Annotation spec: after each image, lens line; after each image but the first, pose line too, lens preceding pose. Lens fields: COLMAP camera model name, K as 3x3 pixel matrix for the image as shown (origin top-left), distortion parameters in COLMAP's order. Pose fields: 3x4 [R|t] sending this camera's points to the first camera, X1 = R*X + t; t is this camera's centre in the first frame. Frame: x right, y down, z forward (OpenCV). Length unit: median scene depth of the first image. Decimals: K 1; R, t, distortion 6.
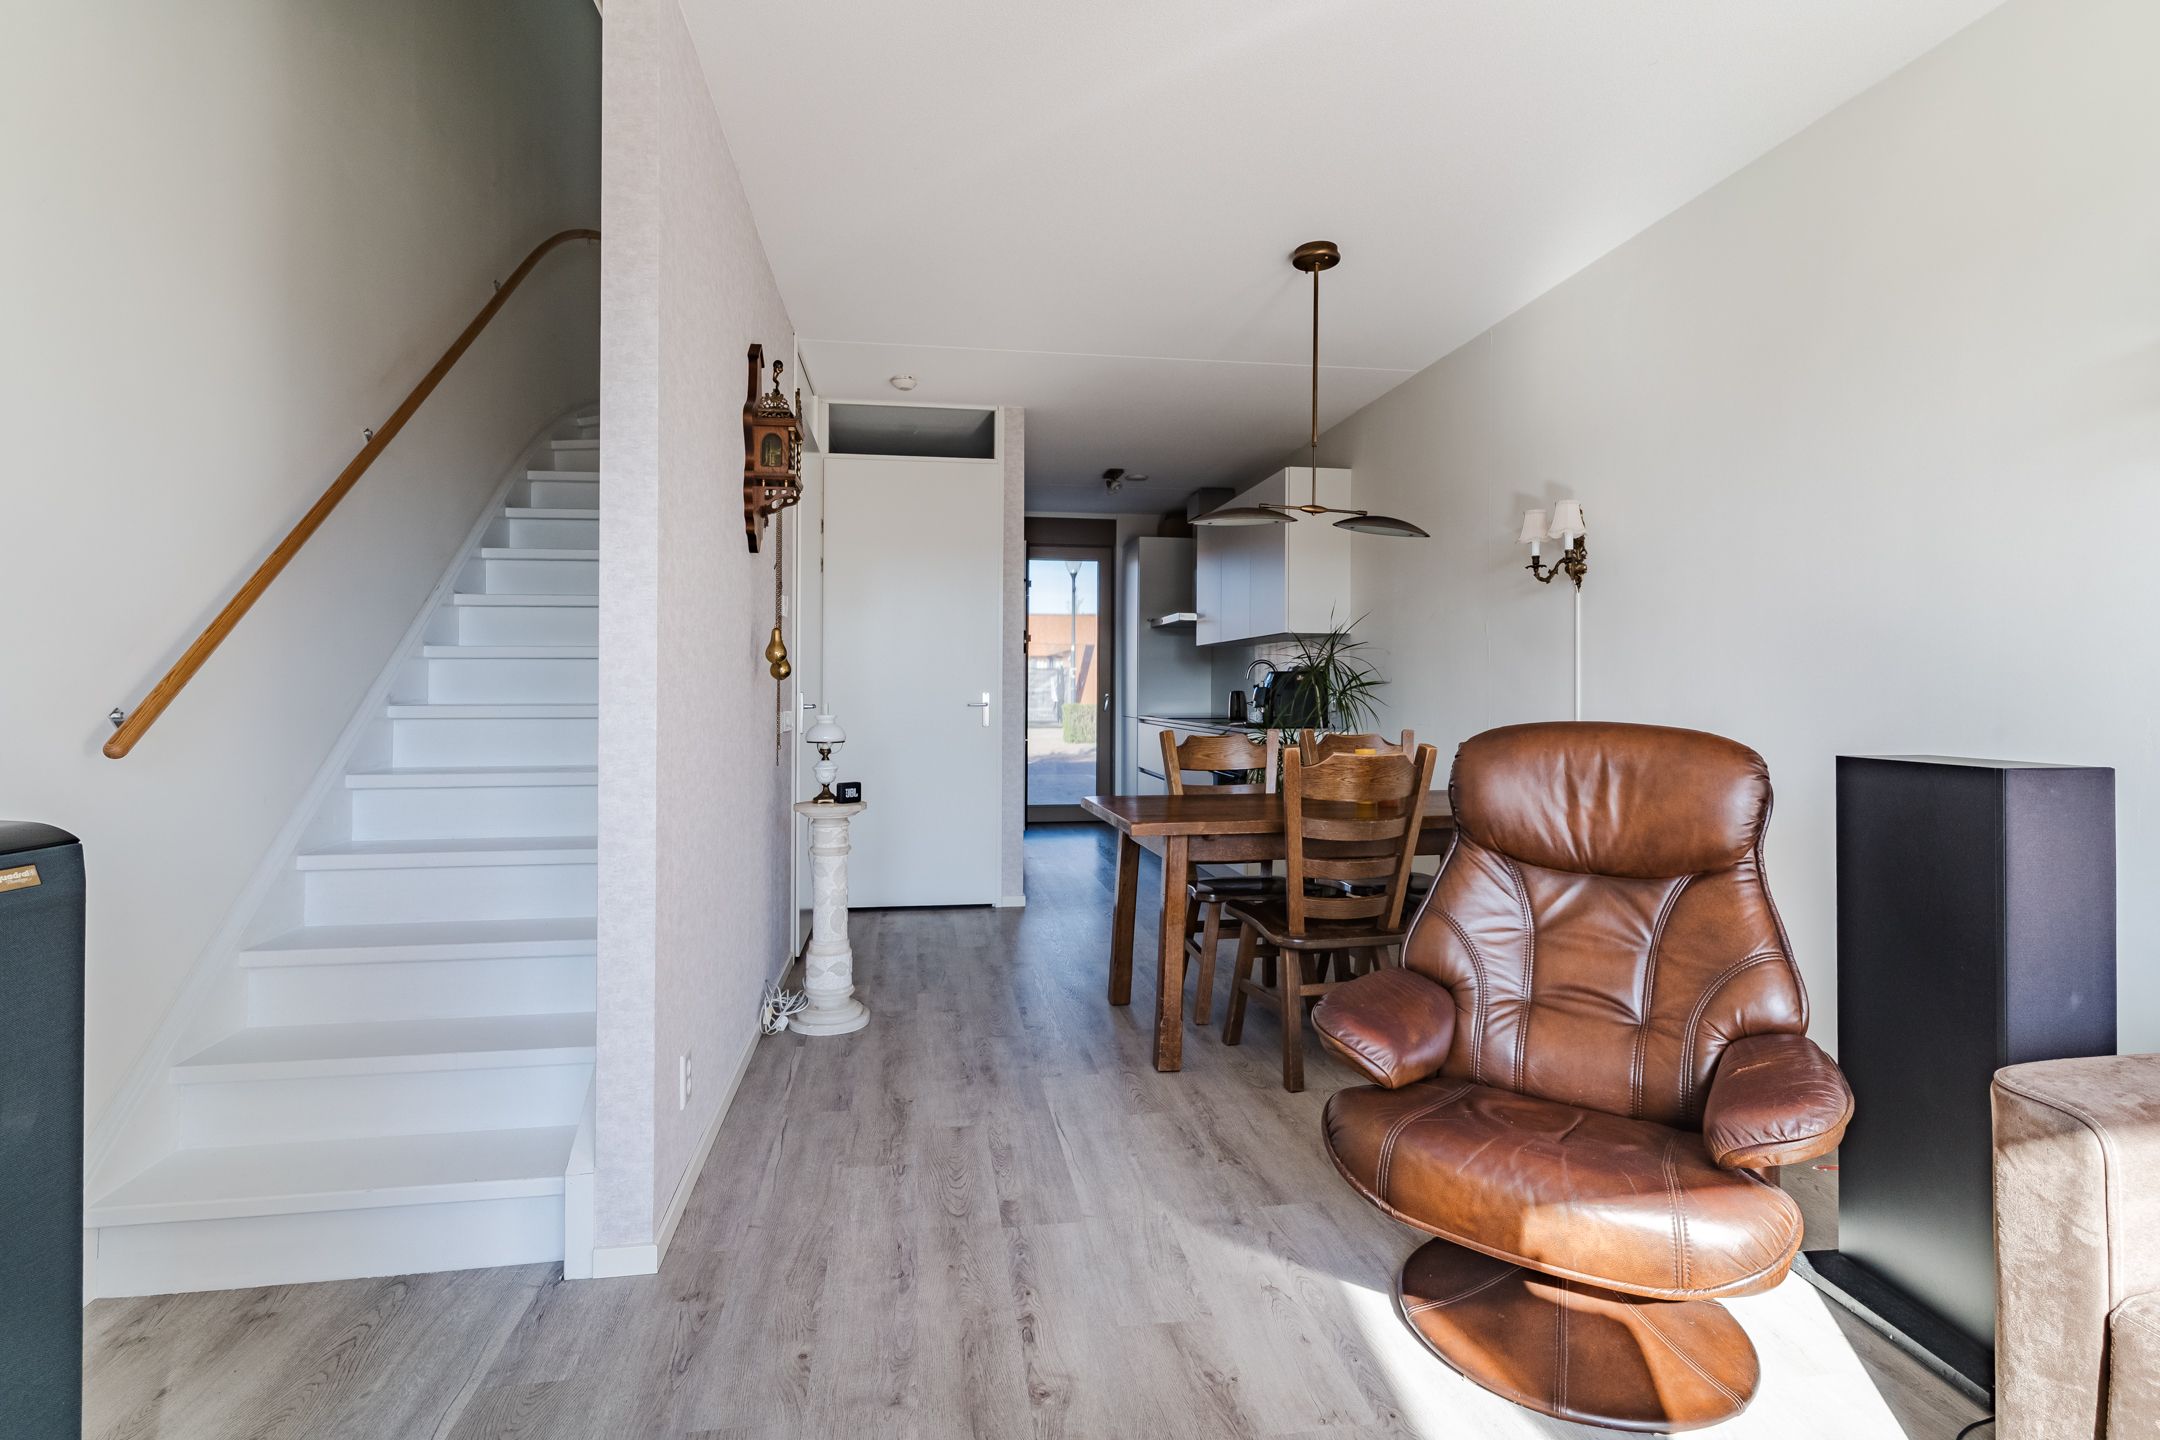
lens RADIAL K [[1170.1, 0, 1080.5], [0, 1170.1, 685.3], [0, 0, 1]] dist [0.000033, 0.000192]
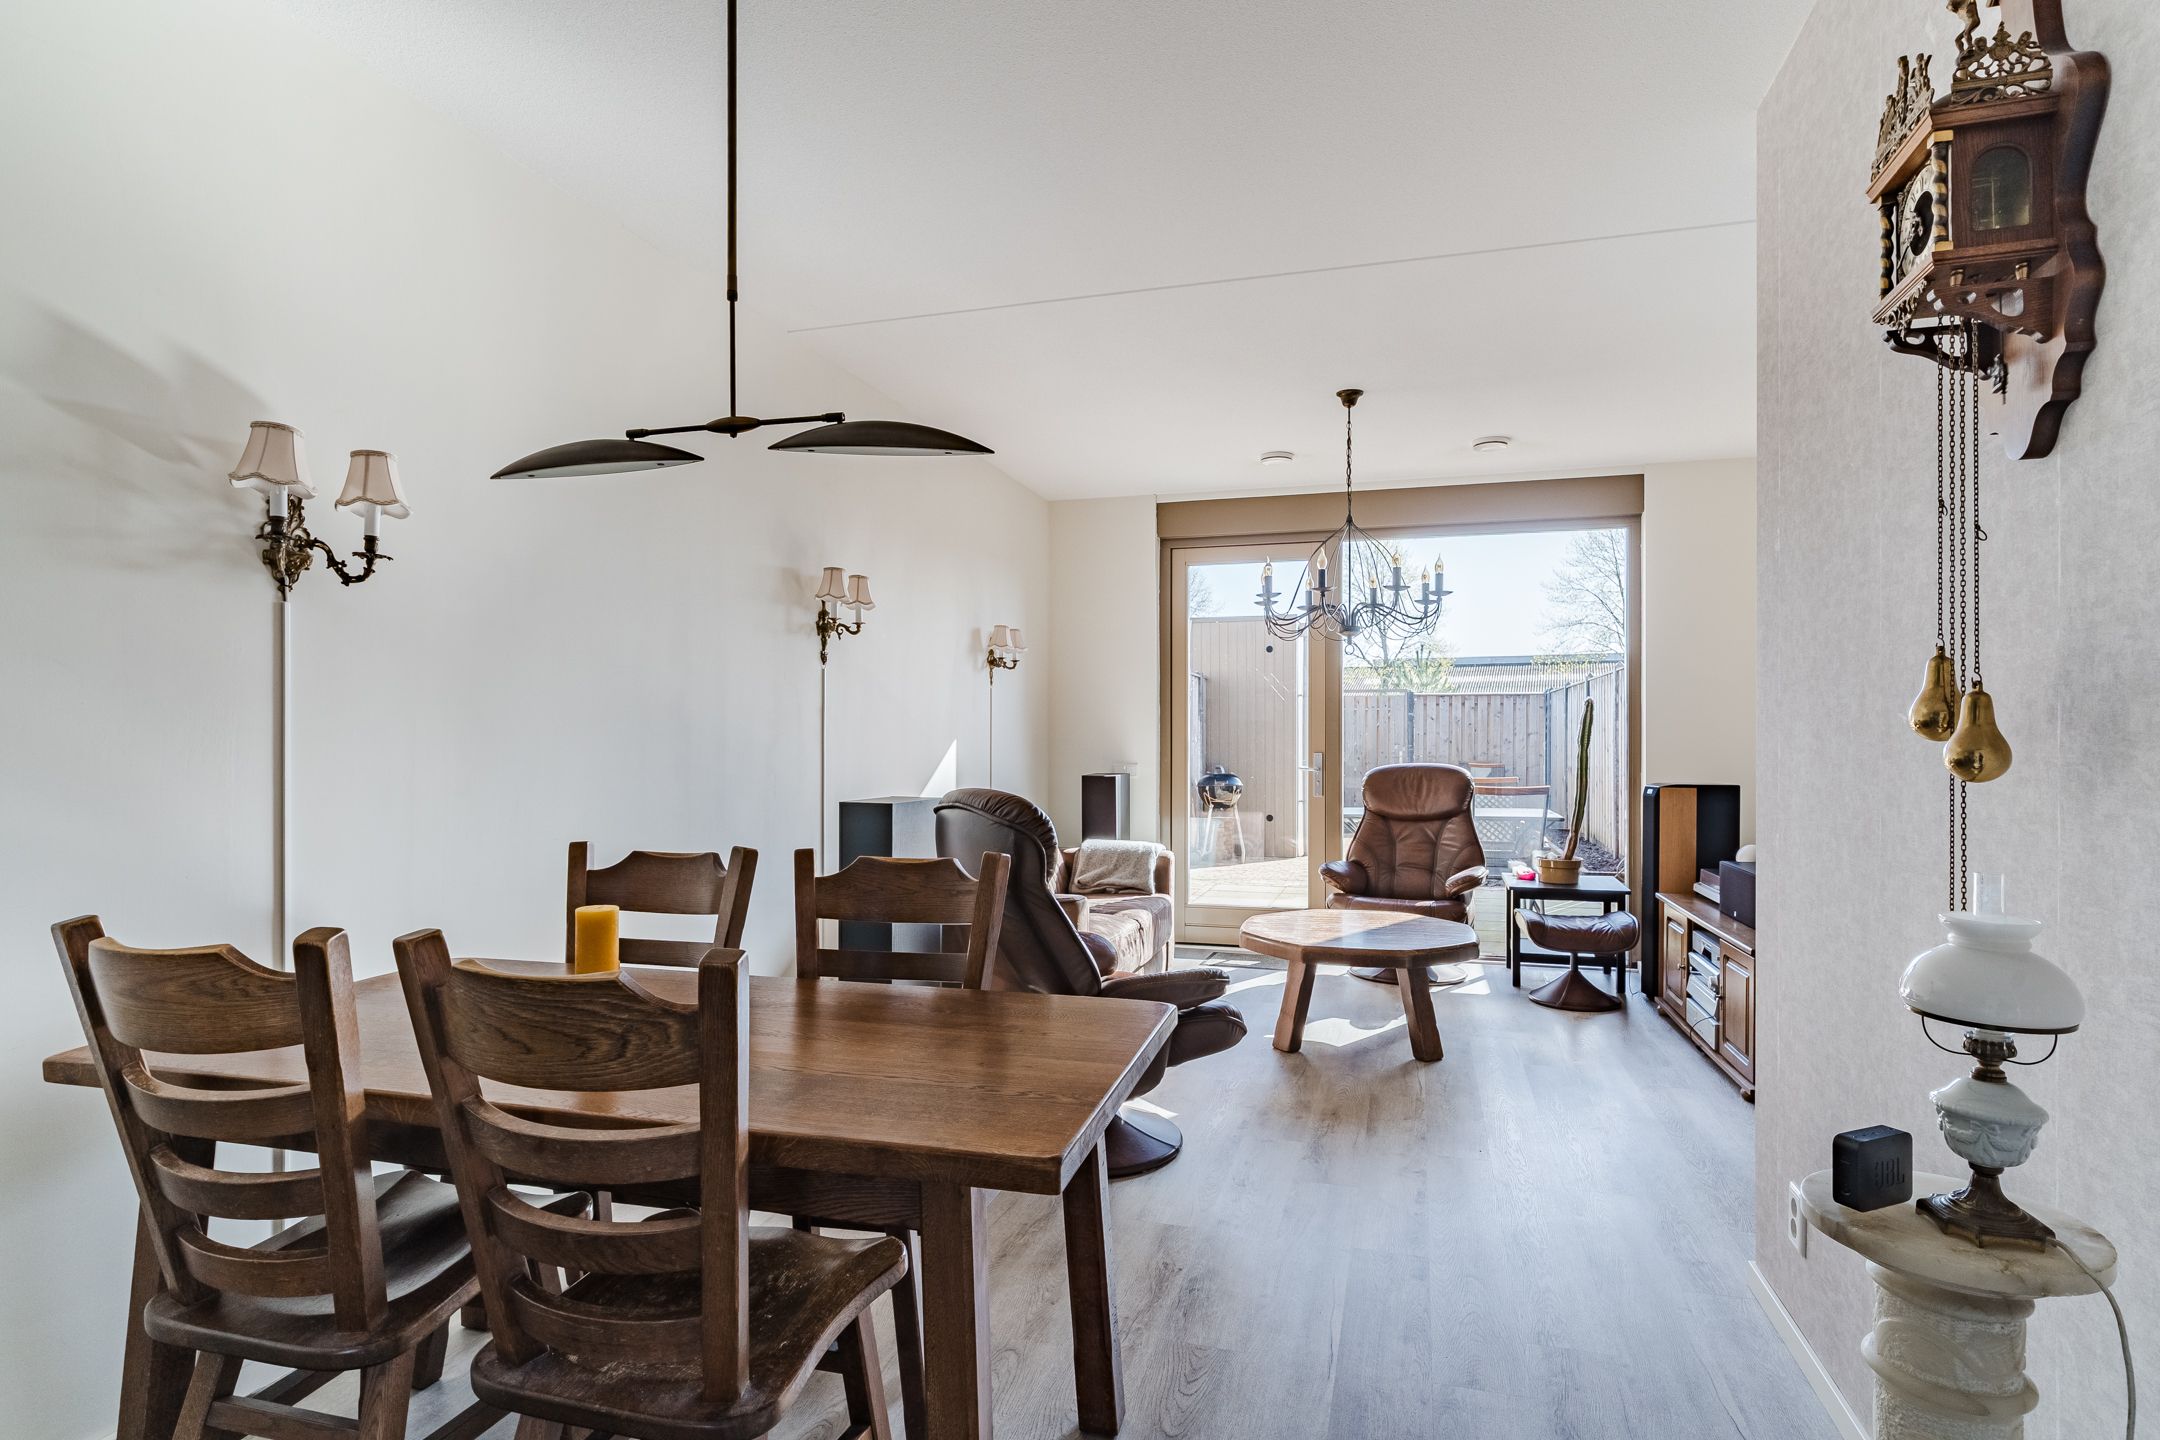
lens RADIAL K [[1137.1, 0, 1072.5], [0, 1137.1, 744.9], [0, 0, 1]] dist [0.001083, 0.000748]
pose [[-0.908029, -0.003338, 0.418894, -0.179060], [-0.004512, 0.999988, -0.001811, -0.017338], [-0.418883, -0.003534, -0.908033, 1.804305]]
